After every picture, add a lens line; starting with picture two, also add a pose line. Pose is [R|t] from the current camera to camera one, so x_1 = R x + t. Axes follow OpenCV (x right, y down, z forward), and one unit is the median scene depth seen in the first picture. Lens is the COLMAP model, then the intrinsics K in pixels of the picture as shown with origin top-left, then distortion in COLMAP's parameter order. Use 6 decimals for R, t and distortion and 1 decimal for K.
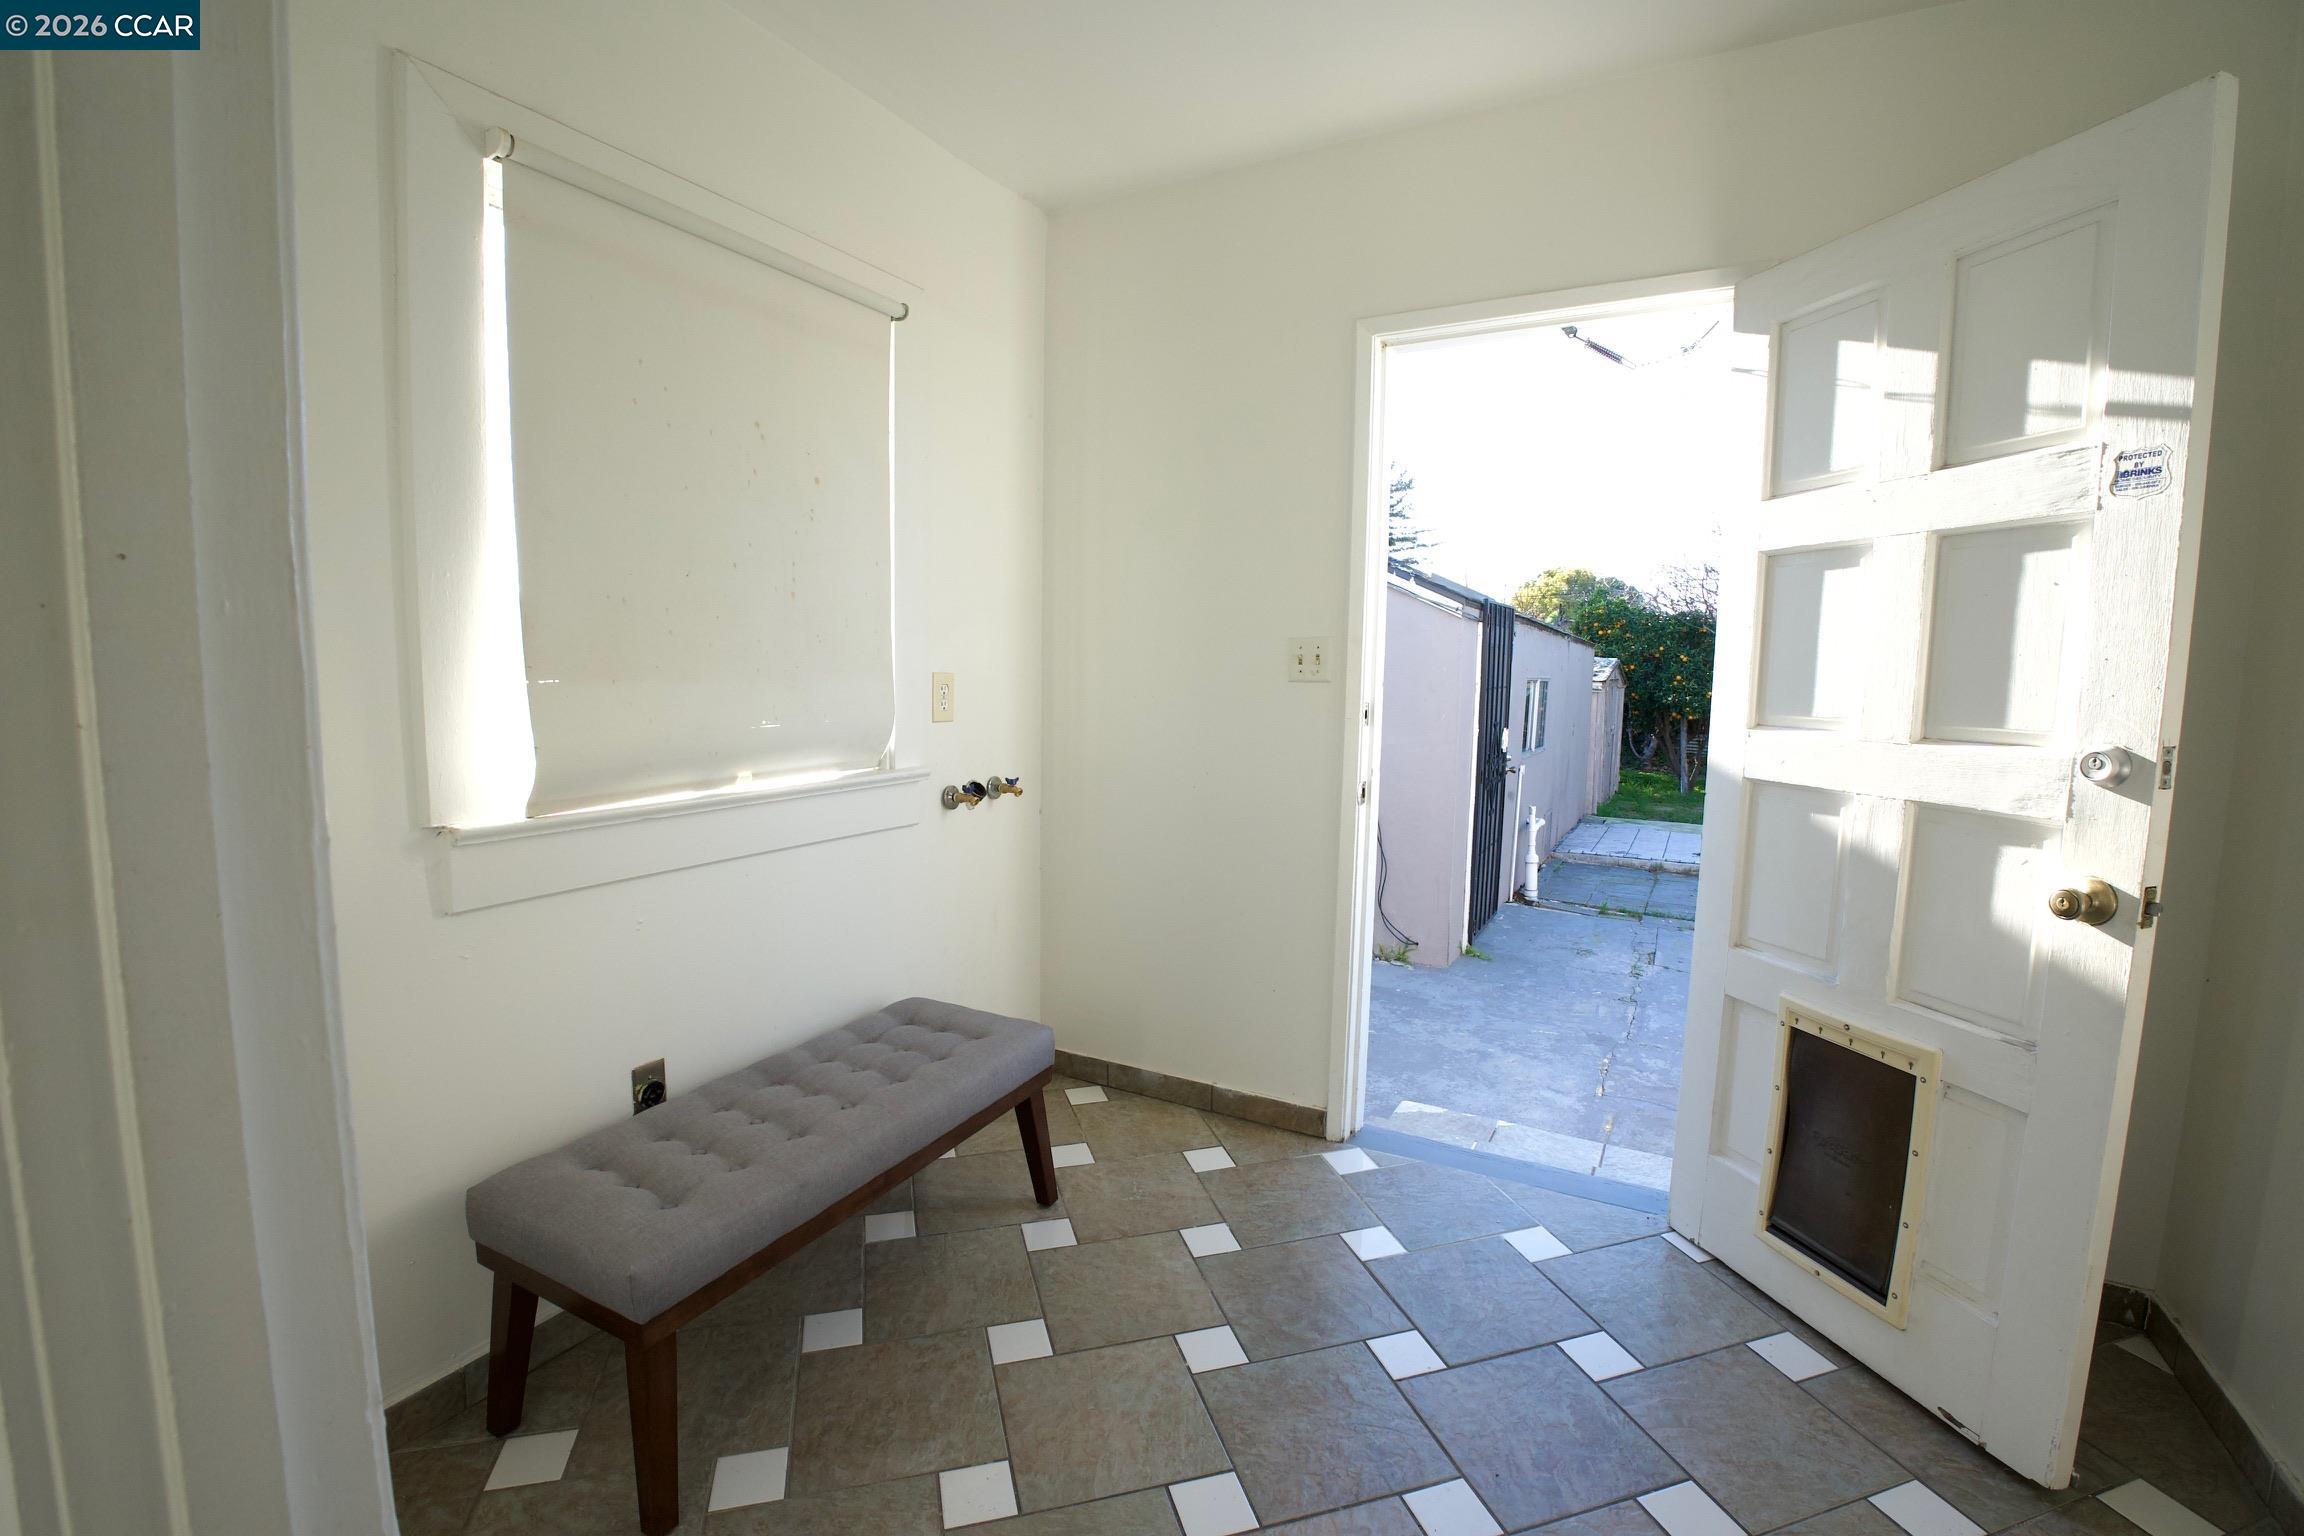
lens RADIAL K [[999.4, 0, 1153.1], [0, 999.4, 761.0], [0, 0, 1]] dist [-0.066538, 0.012218]
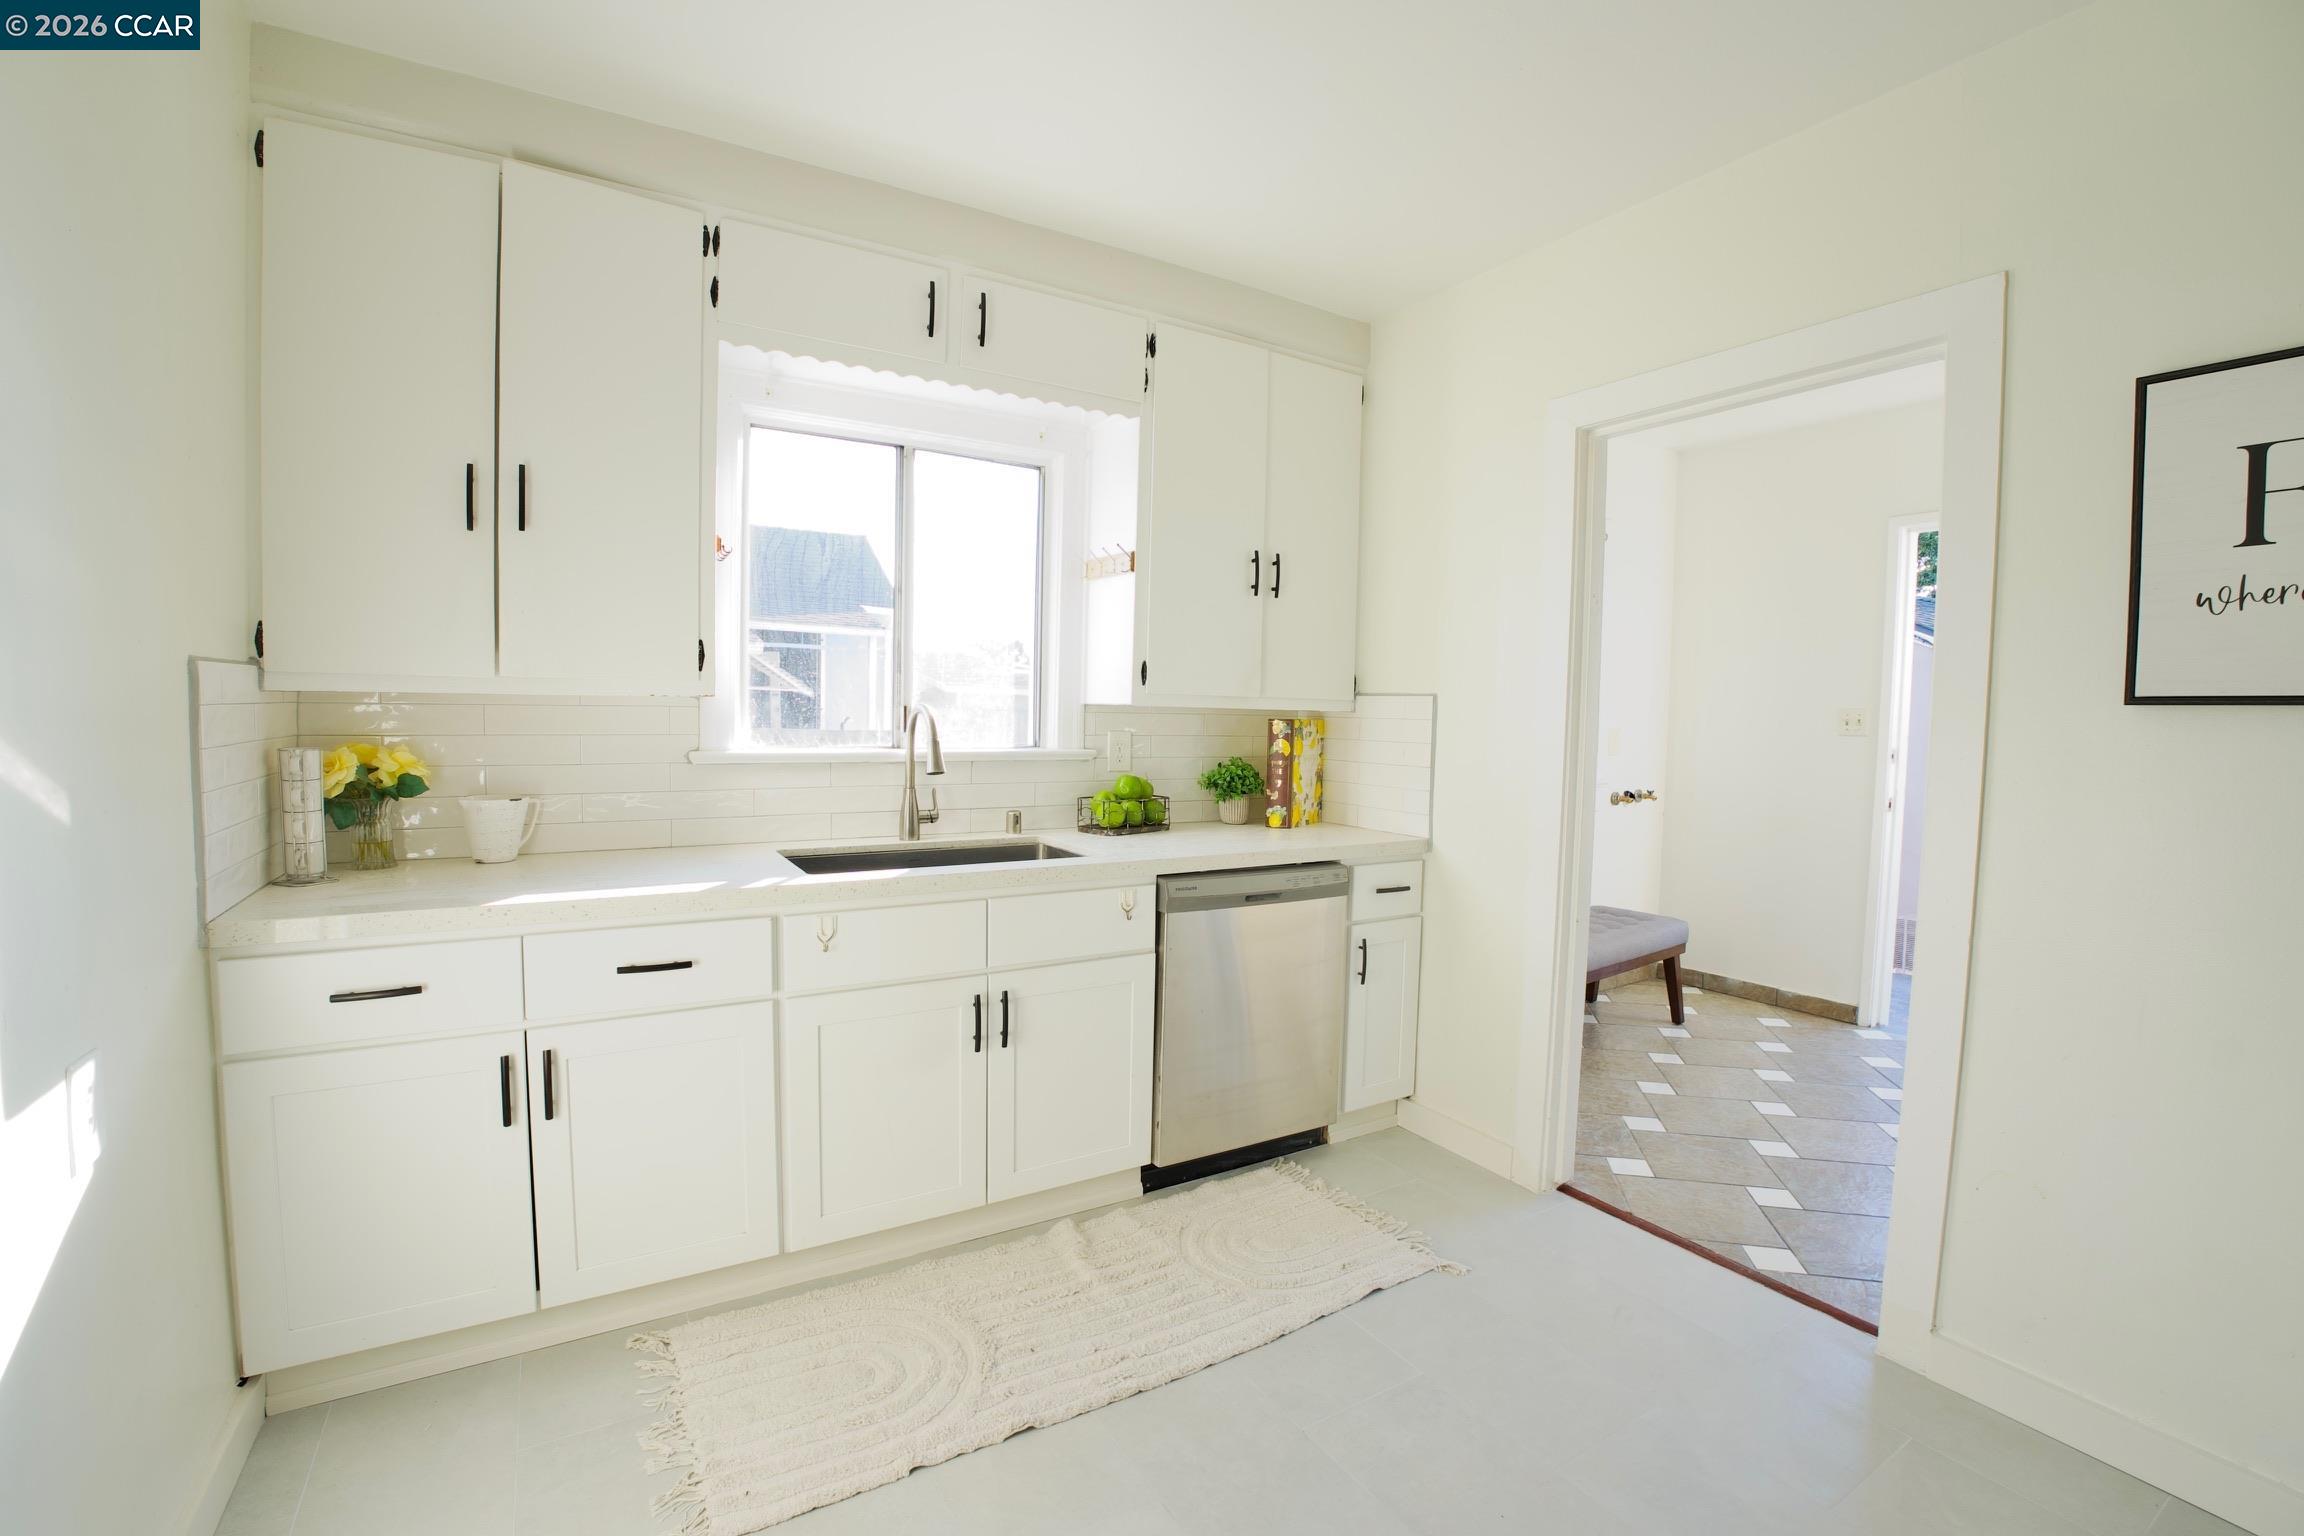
lens RADIAL K [[999.4, 0, 1153.1], [0, 999.4, 761.0], [0, 0, 1]] dist [-0.066538, 0.012218]
pose [[0.868518, 0.007857, -0.495595, -0.042605], [-0.042099, 0.997431, -0.057965, 0.100098], [0.493866, 0.071207, 0.866617, -0.910942]]
